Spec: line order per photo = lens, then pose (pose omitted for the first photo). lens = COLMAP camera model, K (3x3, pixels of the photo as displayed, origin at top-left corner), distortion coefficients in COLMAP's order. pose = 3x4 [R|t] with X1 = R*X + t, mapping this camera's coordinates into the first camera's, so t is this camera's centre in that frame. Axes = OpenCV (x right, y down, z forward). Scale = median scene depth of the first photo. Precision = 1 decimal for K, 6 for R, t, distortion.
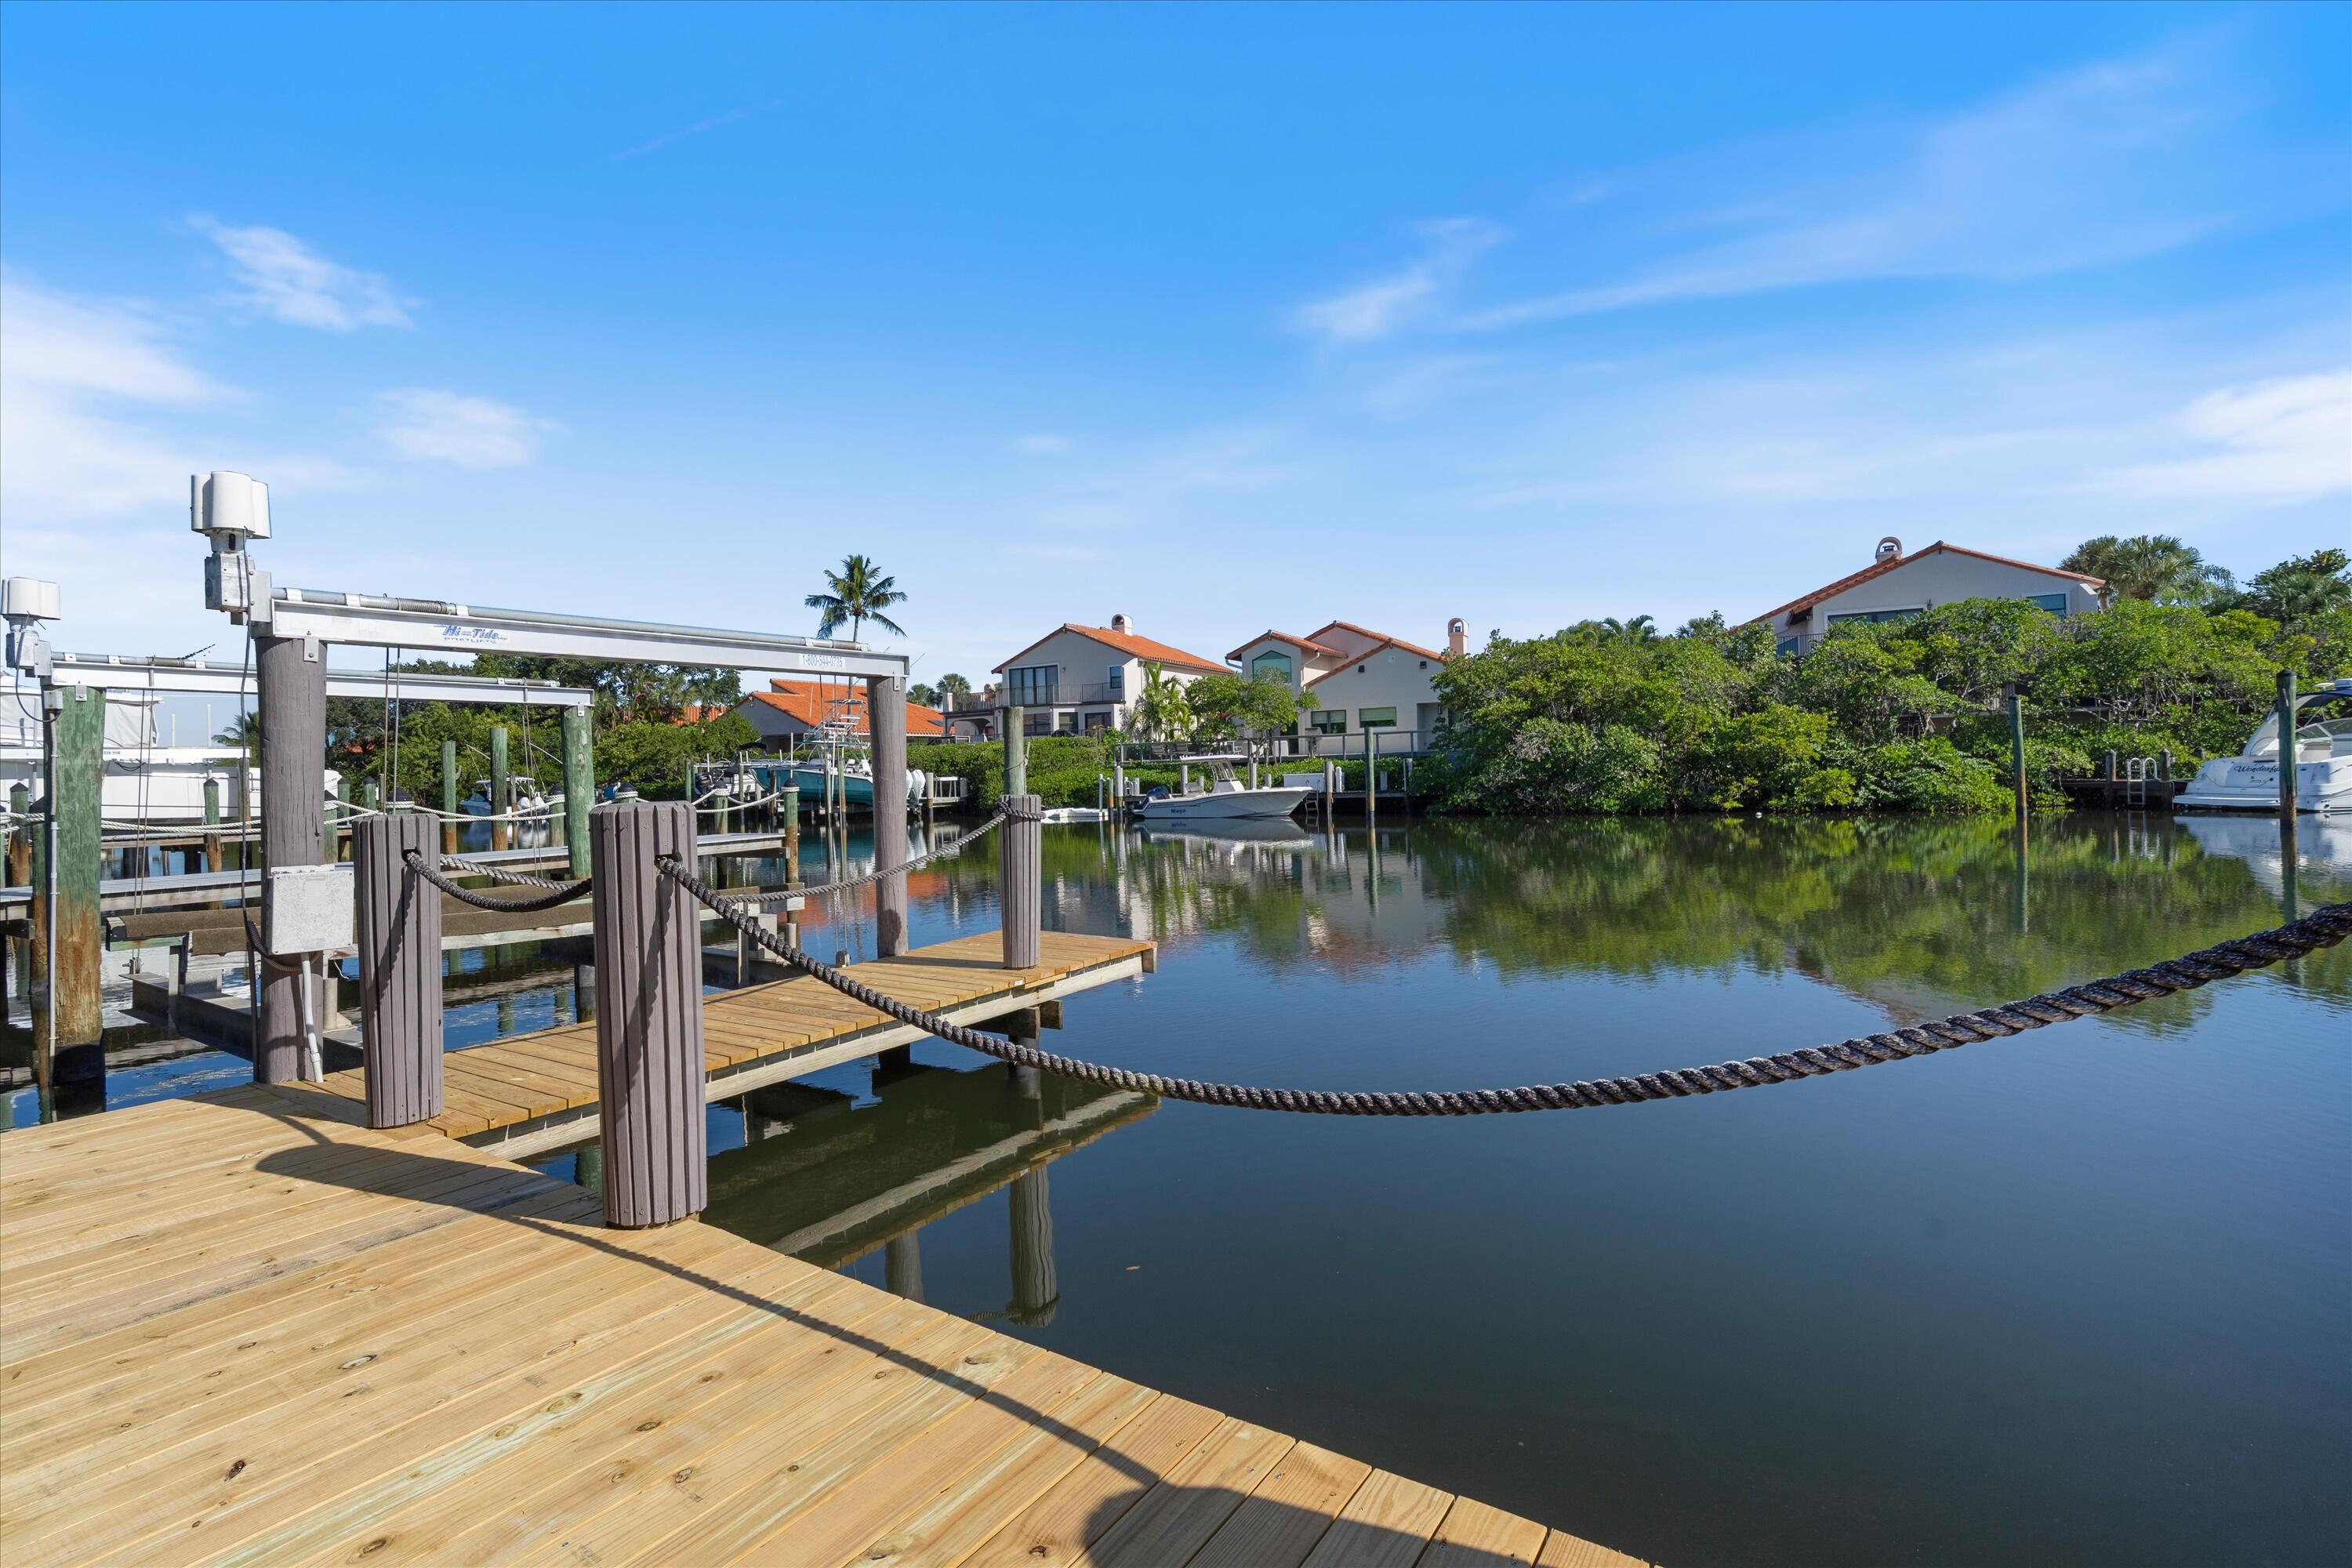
lens RADIAL K [[1094.9, 0, 1176.0], [0, 1094.9, 784.0], [0, 0, 1]] dist [0.000818, 0.000886]
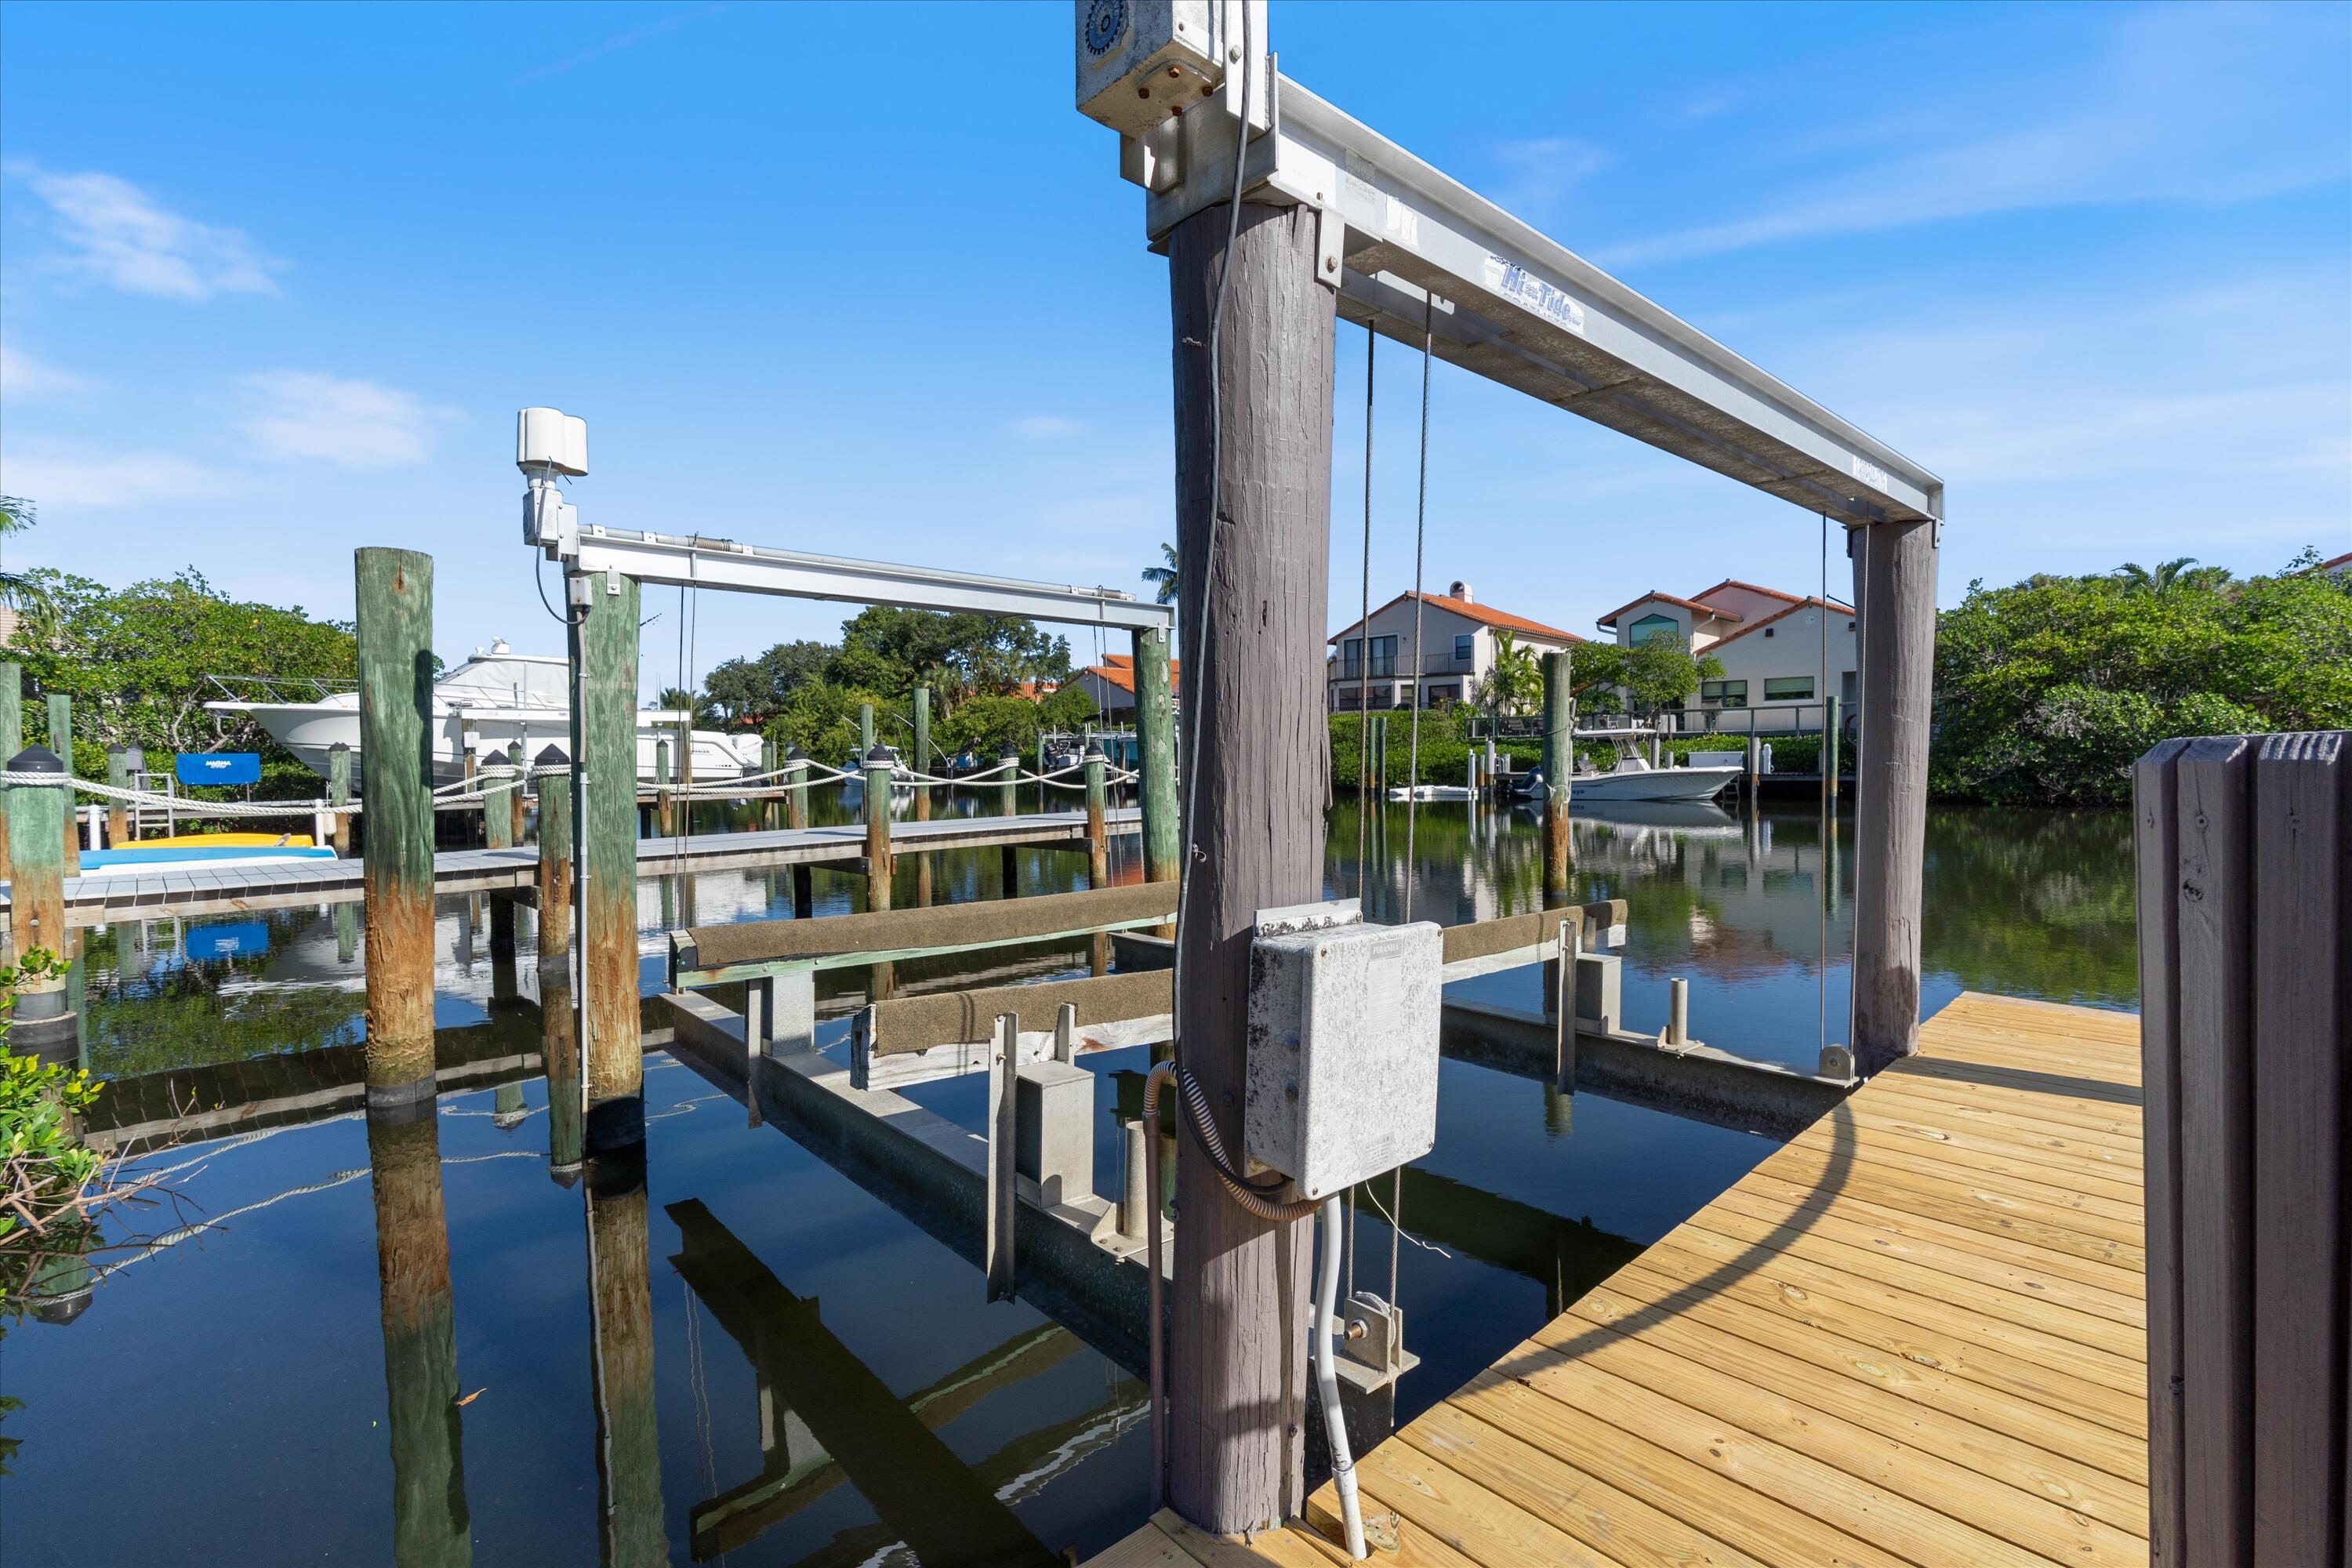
lens RADIAL K [[1064.6, 0, 1185.0], [0, 1064.6, 808.7], [0, 0, 1]] dist [0.000533, 0.000472]
pose [[0.969832, 0.026616, -0.242318, -0.092924], [-0.015935, 0.998817, 0.045935, 0.003857], [0.243254, -0.040688, 0.969109, 0.083526]]
